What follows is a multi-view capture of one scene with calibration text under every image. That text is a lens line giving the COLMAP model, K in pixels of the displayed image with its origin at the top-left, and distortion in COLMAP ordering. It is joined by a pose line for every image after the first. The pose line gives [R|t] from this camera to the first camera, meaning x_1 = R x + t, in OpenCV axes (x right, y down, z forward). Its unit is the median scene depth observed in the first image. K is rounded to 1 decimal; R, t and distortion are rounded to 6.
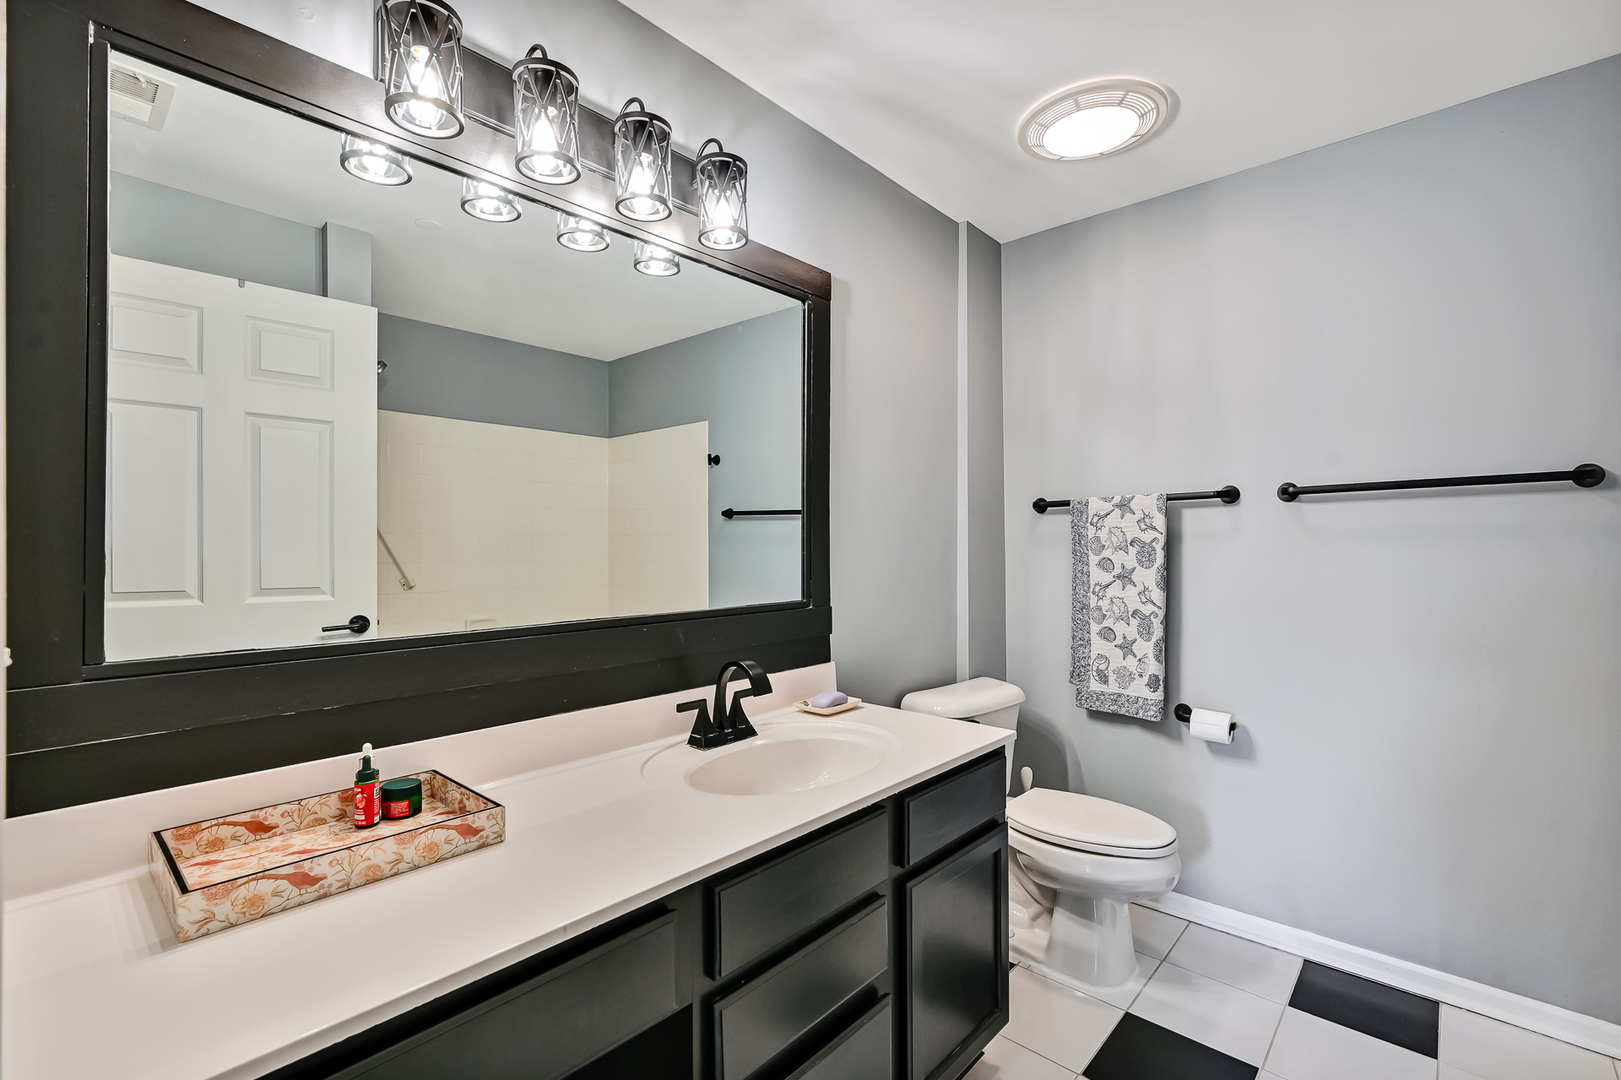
lens RADIAL K [[729.3, 0, 810.5], [0, 729.3, 540.0], [0, 0, 1]] dist [-0.001412, -0.000039]
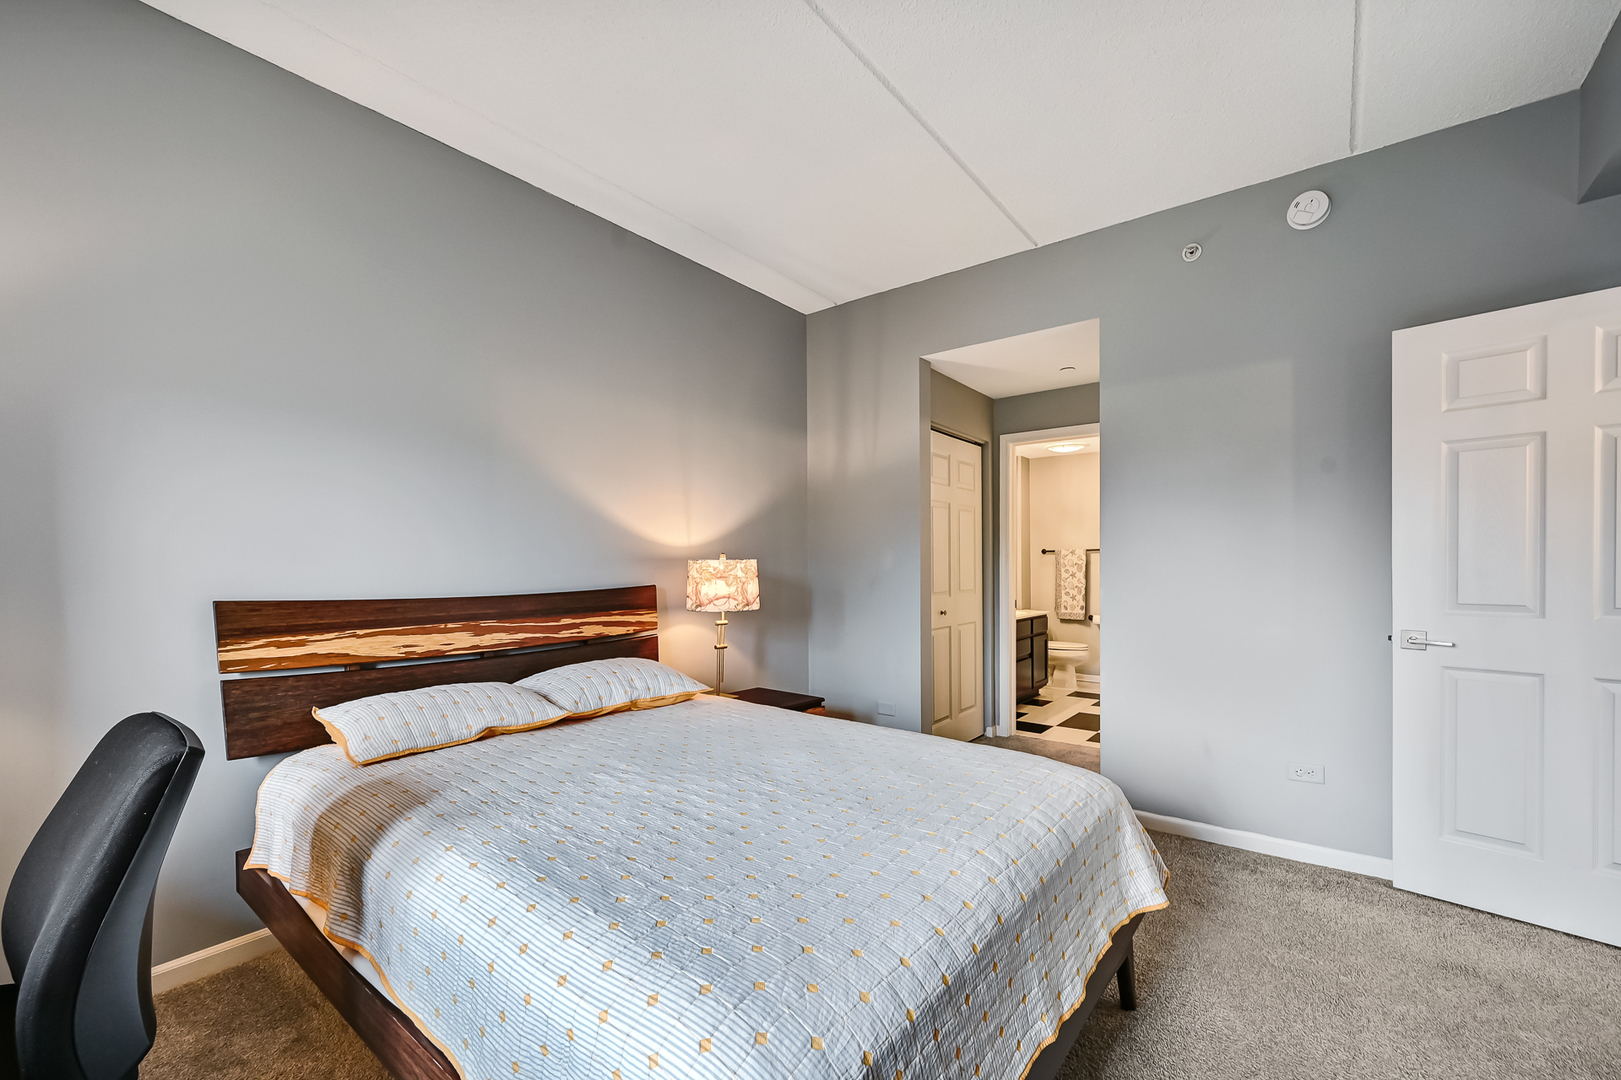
lens RADIAL K [[690.3, 0, 804.4], [0, 690.3, 569.5], [0, 0, 1]] dist [0.001070, 0.000006]
pose [[0.997035, 0.000028, 0.076950, -1.467546], [-0.000787, 0.999951, 0.009833, -0.003138], [-0.076946, -0.009865, 0.996986, -2.893113]]
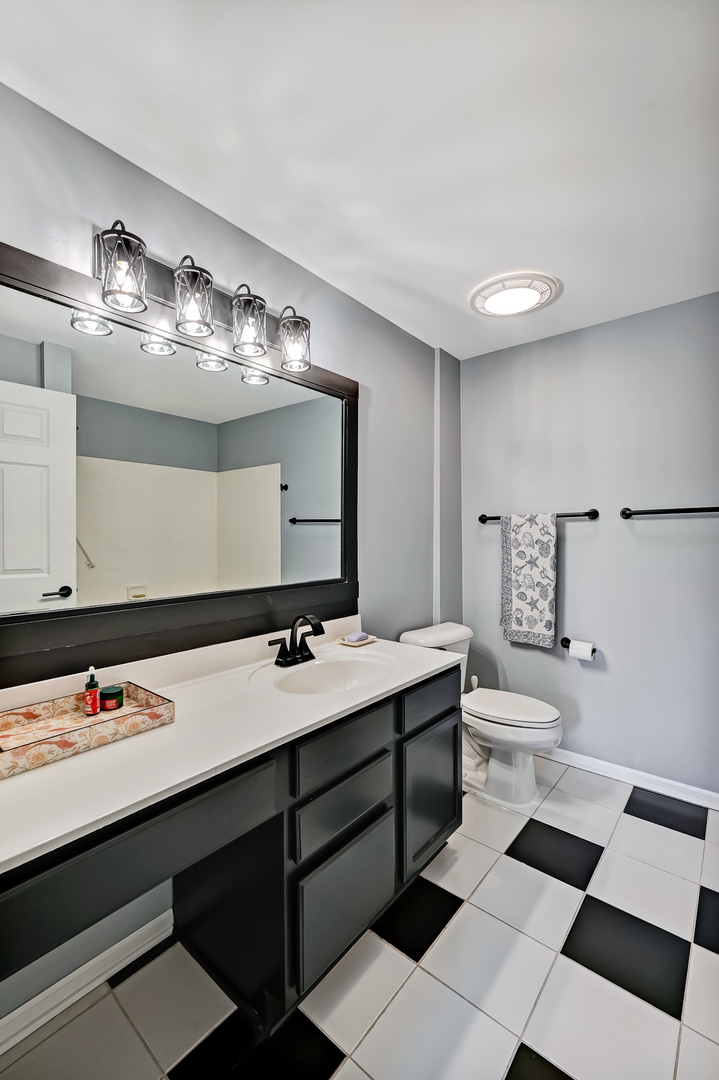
lens RADIAL K [[455.3, 0, 359.5], [0, 455.3, 540.0], [0, 0, 1]] dist [-0.000091, 0.000005]
pose [[0.999330, 0.000905, 0.036583, -0.008939], [-0.001305, 0.999940, 0.010915, -0.018568], [-0.036571, -0.010956, 0.999271, -0.053911]]
